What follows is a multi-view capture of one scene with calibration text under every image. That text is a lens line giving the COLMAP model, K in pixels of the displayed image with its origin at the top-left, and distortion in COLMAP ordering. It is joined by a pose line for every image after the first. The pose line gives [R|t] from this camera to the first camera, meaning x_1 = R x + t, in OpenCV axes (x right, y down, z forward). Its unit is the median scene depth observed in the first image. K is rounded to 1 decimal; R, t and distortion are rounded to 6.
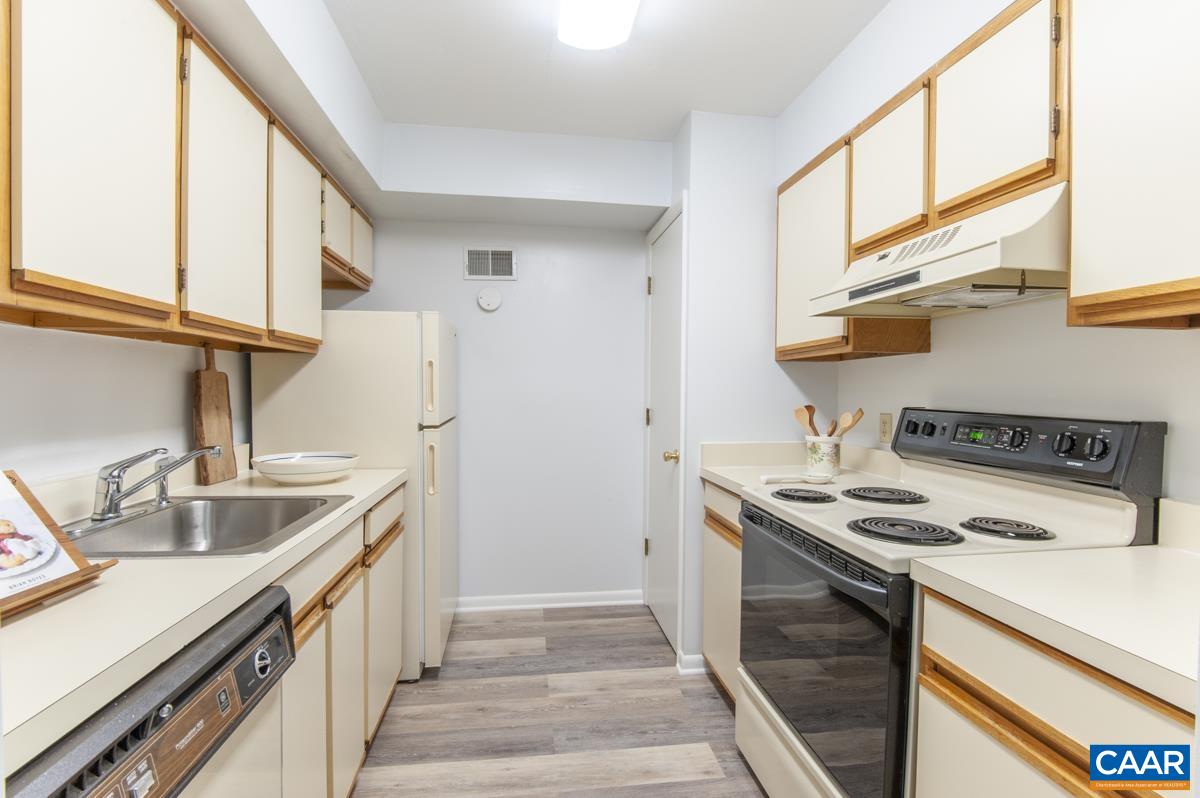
lens RADIAL K [[542.8, 0, 596.2], [0, 542.8, 404.0], [0, 0, 1]] dist [0.004614, -0.005369]
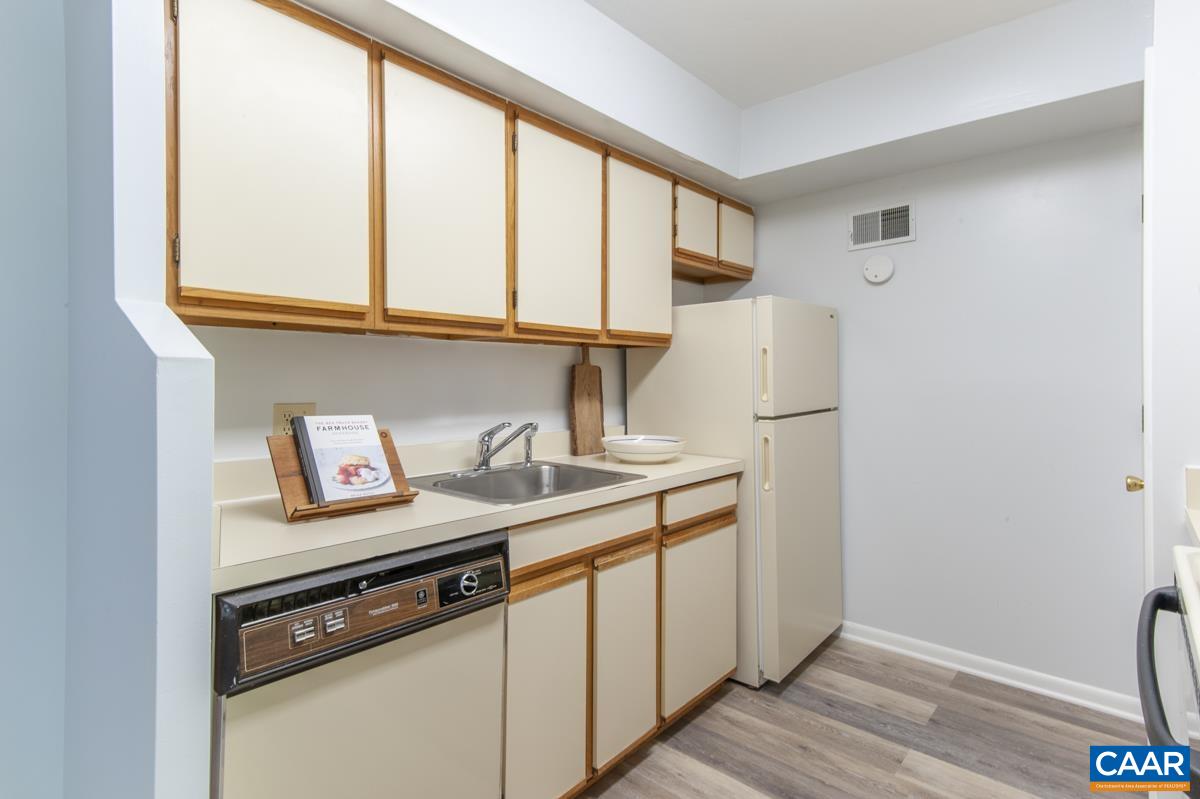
lens RADIAL K [[603.2, 0, 625.1], [0, 603.2, 380.6], [0, 0, 1]] dist [0.090768, -0.042953]
pose [[0.675909, -0.006860, -0.736953, 0.331541], [-0.011171, 0.999746, -0.019551, 0.001025], [0.736900, 0.021447, 0.675661, 0.111033]]
